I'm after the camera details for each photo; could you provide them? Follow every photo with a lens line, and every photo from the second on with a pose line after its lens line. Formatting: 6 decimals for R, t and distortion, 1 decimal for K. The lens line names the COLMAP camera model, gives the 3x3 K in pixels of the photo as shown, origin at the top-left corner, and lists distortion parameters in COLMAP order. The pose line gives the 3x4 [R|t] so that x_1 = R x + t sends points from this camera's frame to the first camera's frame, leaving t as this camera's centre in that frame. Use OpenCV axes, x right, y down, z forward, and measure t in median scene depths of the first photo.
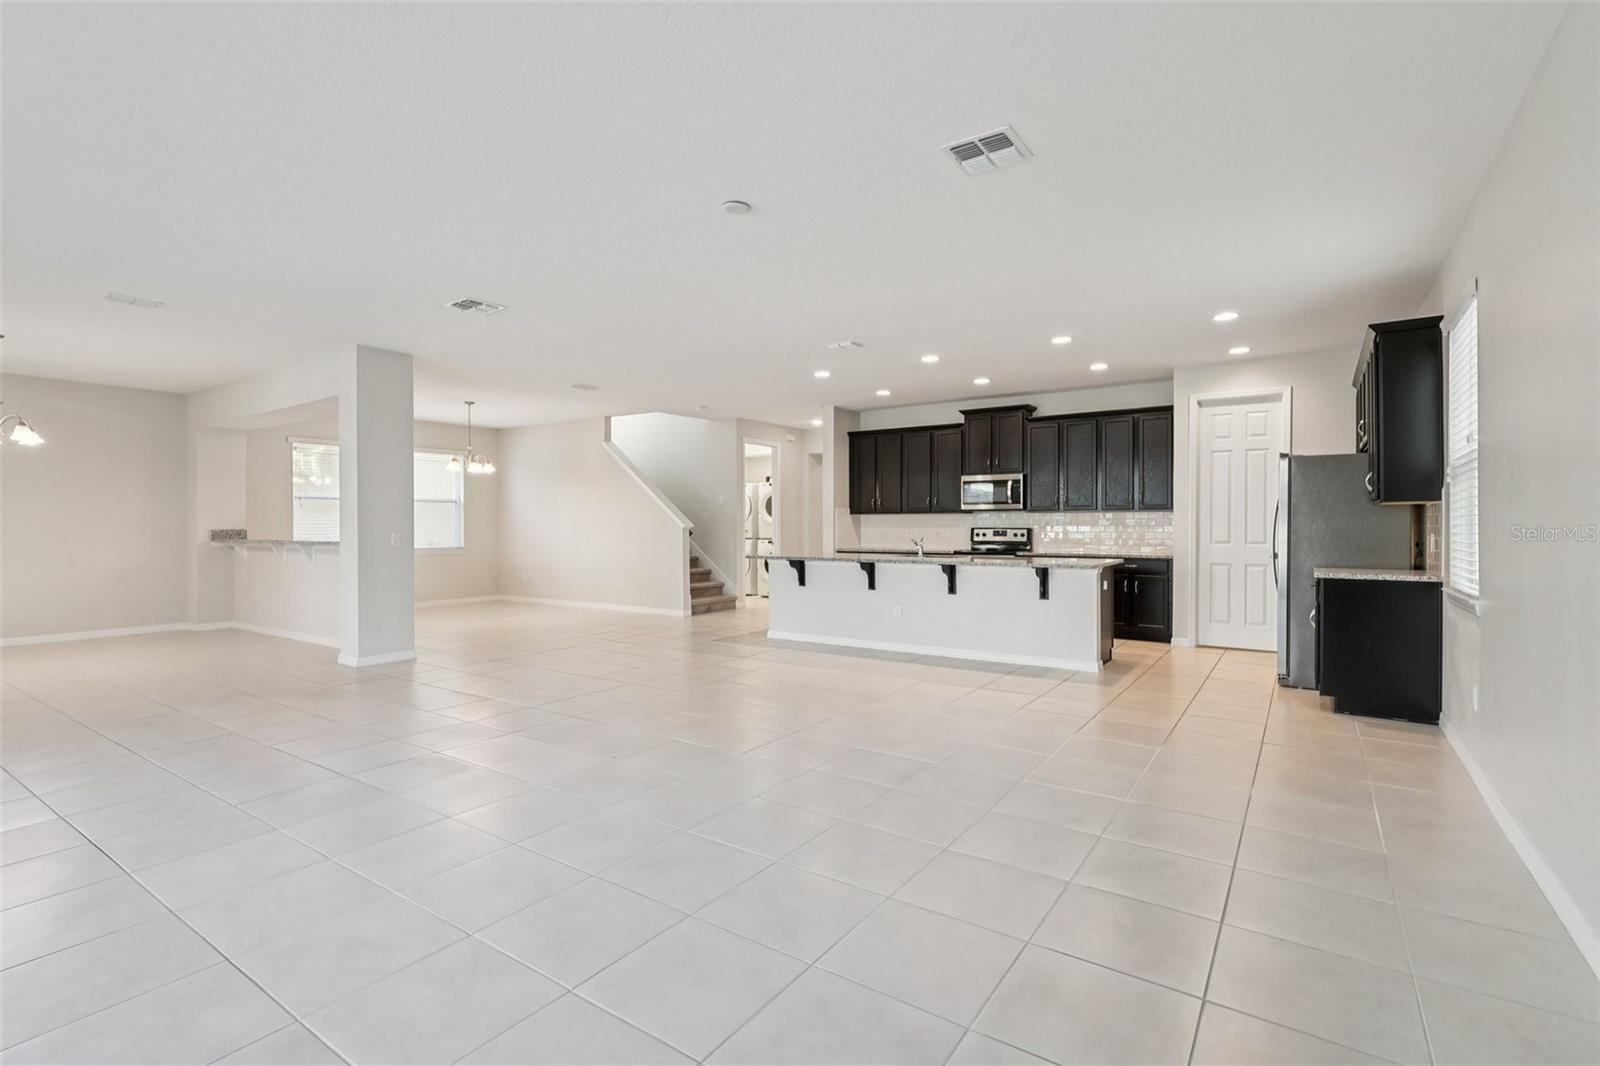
lens RADIAL K [[751.1, 0, 798.7], [0, 751.1, 532.4], [0, 0, 1]] dist [-0.002931, 0.000108]
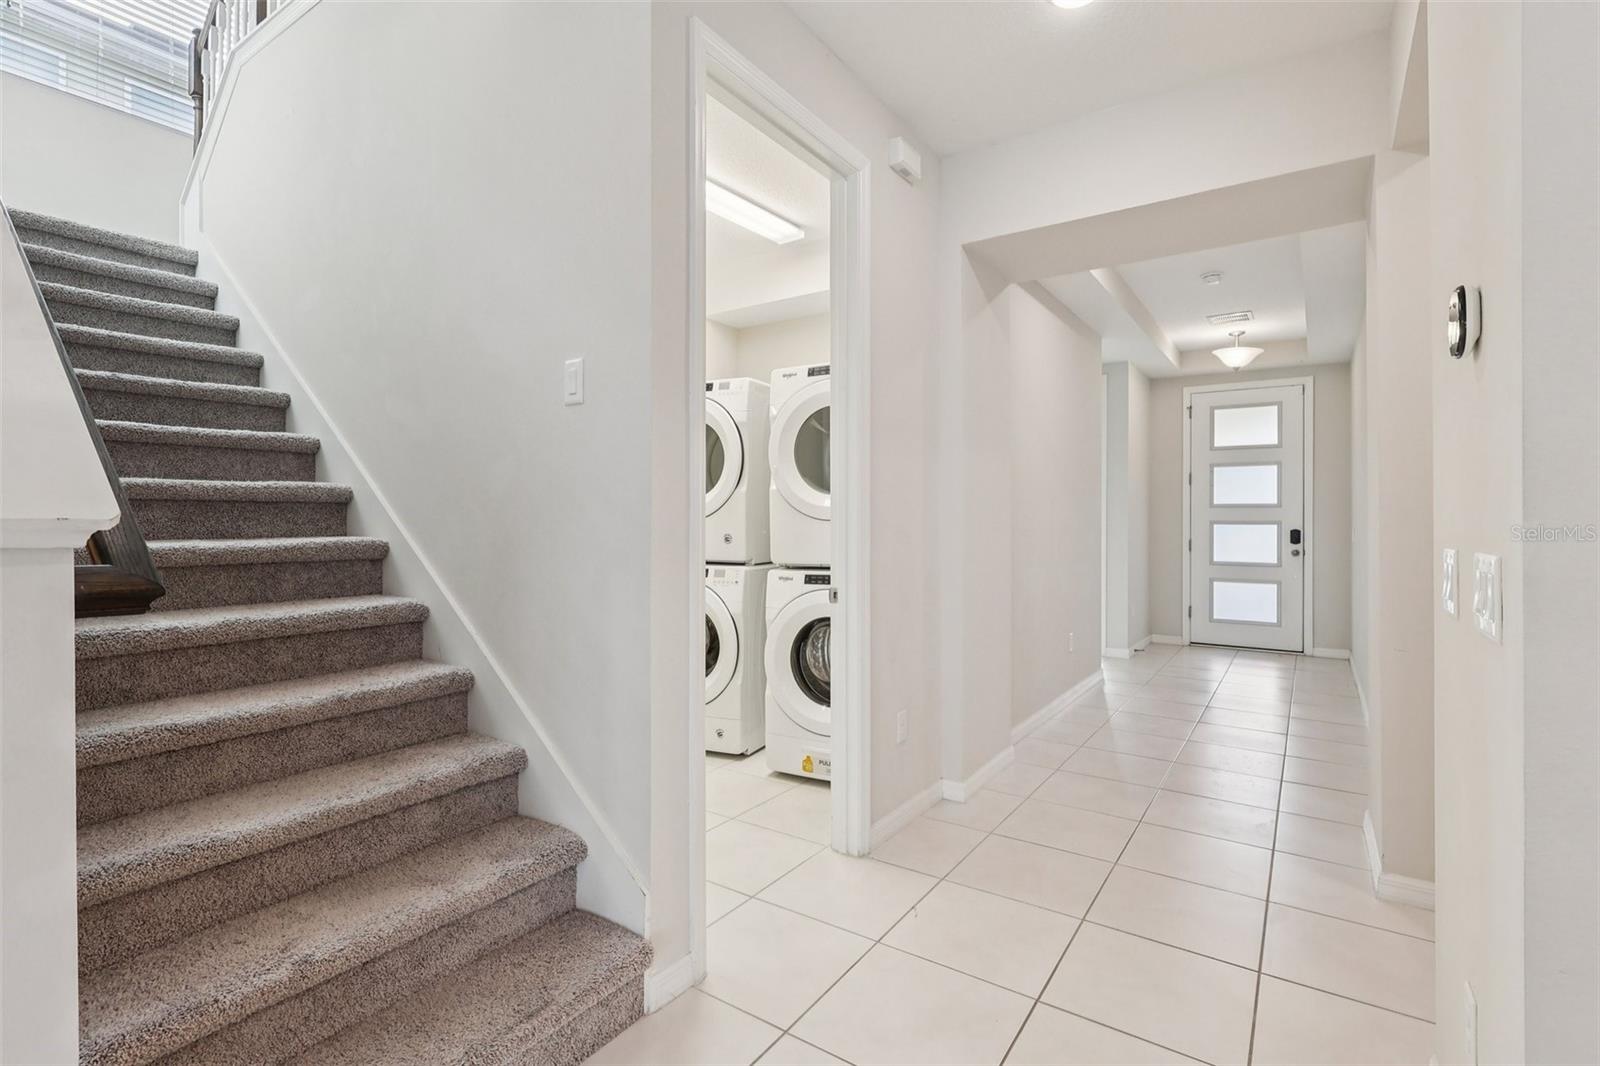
lens RADIAL K [[751.1, 0, 801.5], [0, 751.1, 526.3], [0, 0, 1]] dist [-0.002931, 0.000108]
pose [[0.999976, 0.001418, 0.006814, -0.059104], [-0.001406, 0.999997, -0.001796, -0.007908], [-0.006816, 0.001786, 0.999975, 0.975709]]
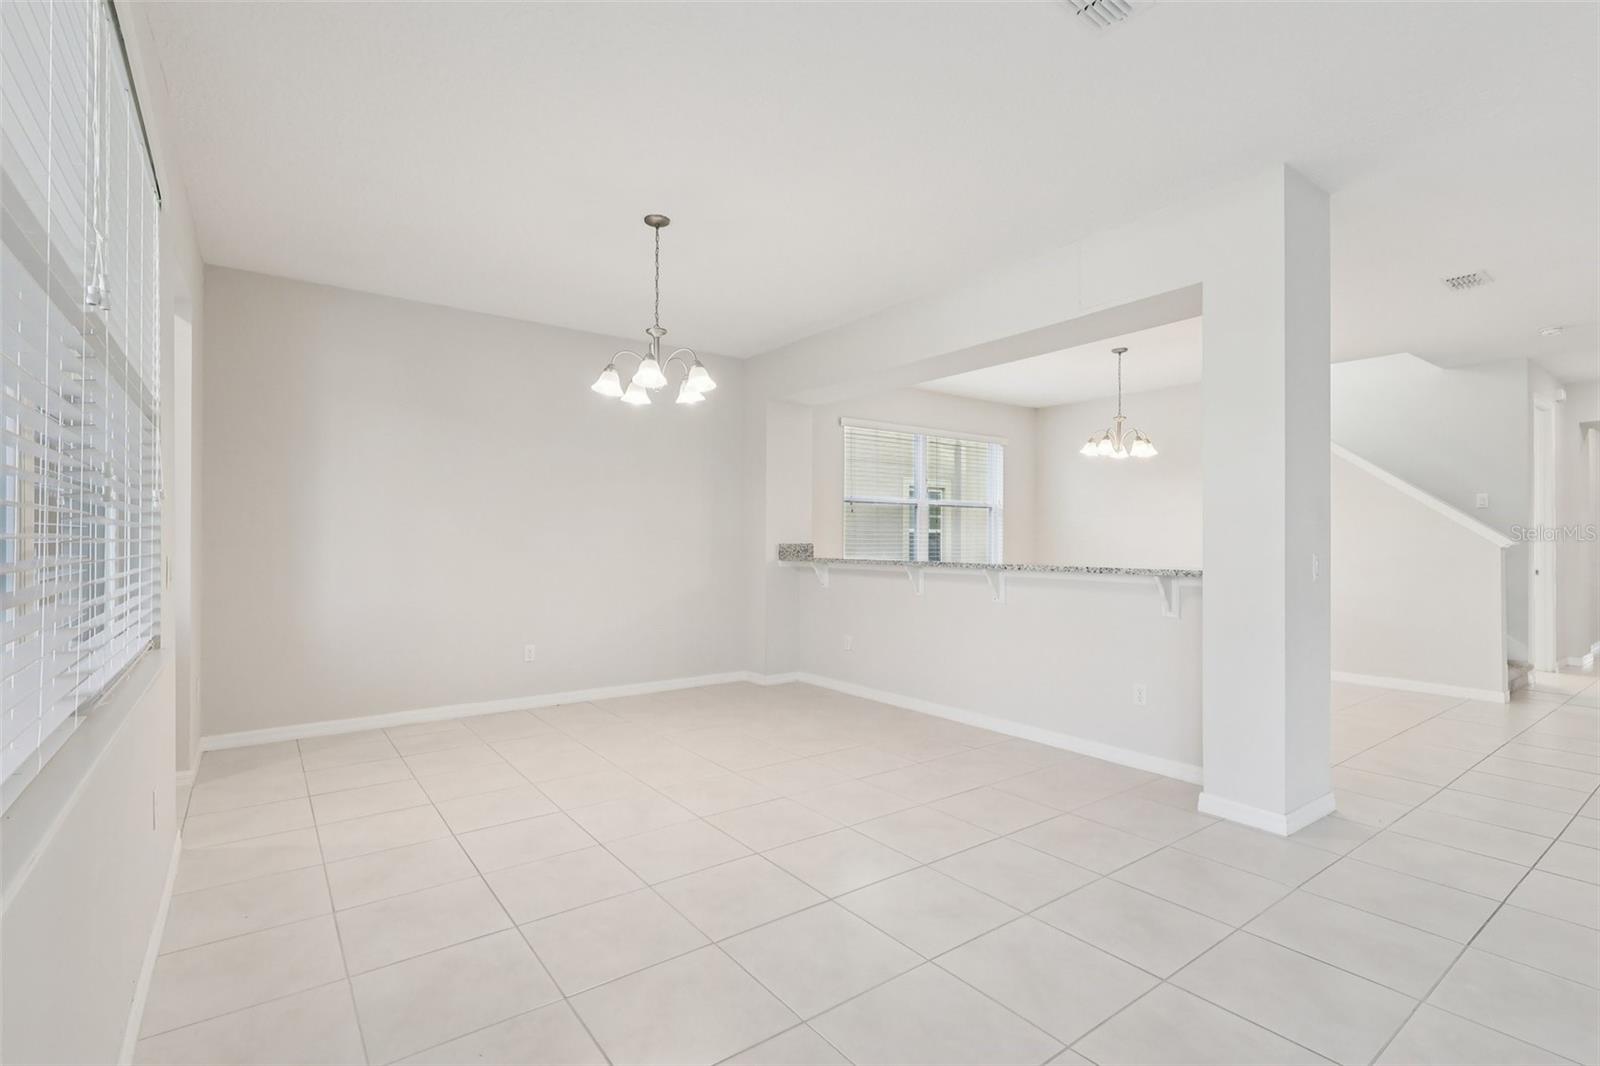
lens RADIAL K [[751.1, 0, 804.7], [0, 751.1, 536.4], [0, 0, 1]] dist [-0.002931, 0.000108]
pose [[0.948894, 0.004664, -0.315561, -0.510403], [-0.009000, 0.999884, -0.012283, -0.001969], [0.315468, 0.014495, 0.948826, 0.311665]]
